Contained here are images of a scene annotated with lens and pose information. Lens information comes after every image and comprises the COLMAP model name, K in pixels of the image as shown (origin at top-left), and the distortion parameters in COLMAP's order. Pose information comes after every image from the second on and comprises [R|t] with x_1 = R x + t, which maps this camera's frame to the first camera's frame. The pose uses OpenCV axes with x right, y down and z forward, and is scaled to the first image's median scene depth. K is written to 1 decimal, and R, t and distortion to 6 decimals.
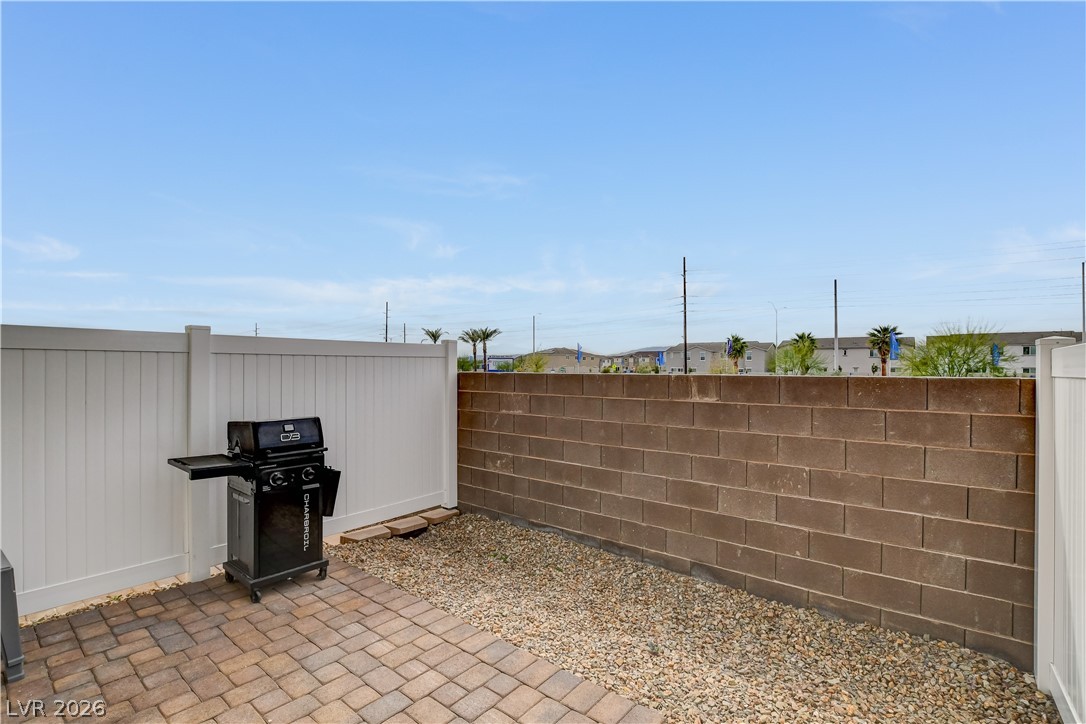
lens RADIAL K [[501.5, 0, 543.0], [0, 501.5, 362.0], [0, 0, 1]] dist [-0.001894, -0.000347]
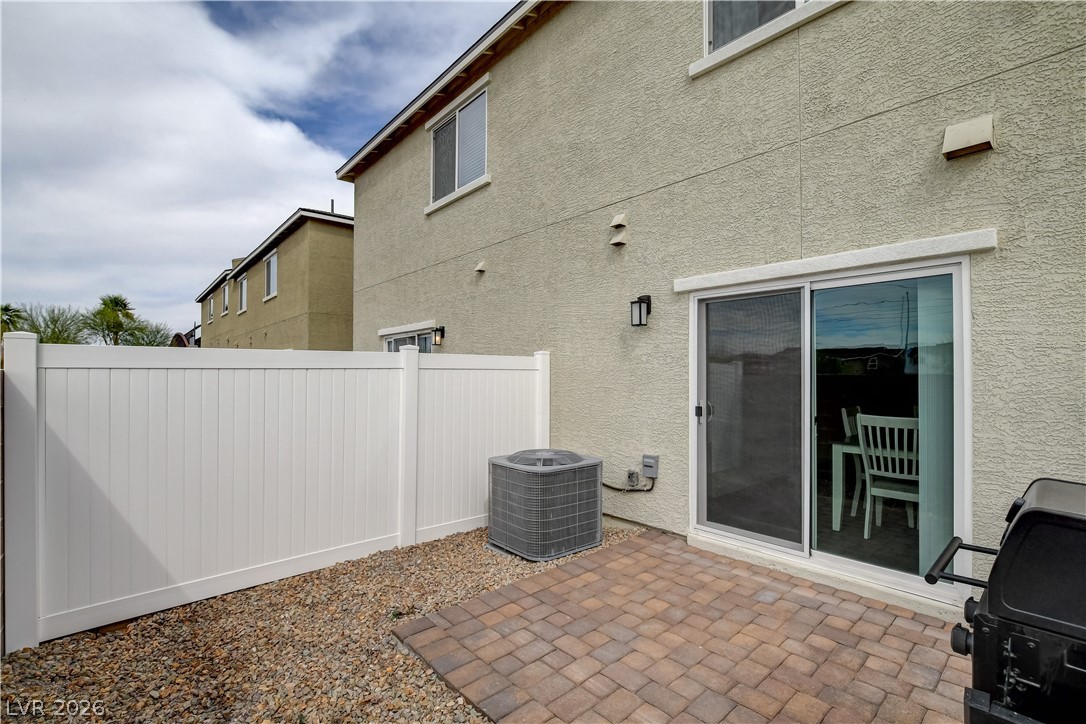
lens RADIAL K [[501.5, 0, 543.0], [0, 501.5, 362.0], [0, 0, 1]] dist [-0.001894, -0.000347]
pose [[-0.988237, 0.002253, 0.152911, -0.310447], [-0.000625, 0.999824, -0.018771, 0.036277], [-0.152926, -0.018646, -0.988062, 2.011944]]
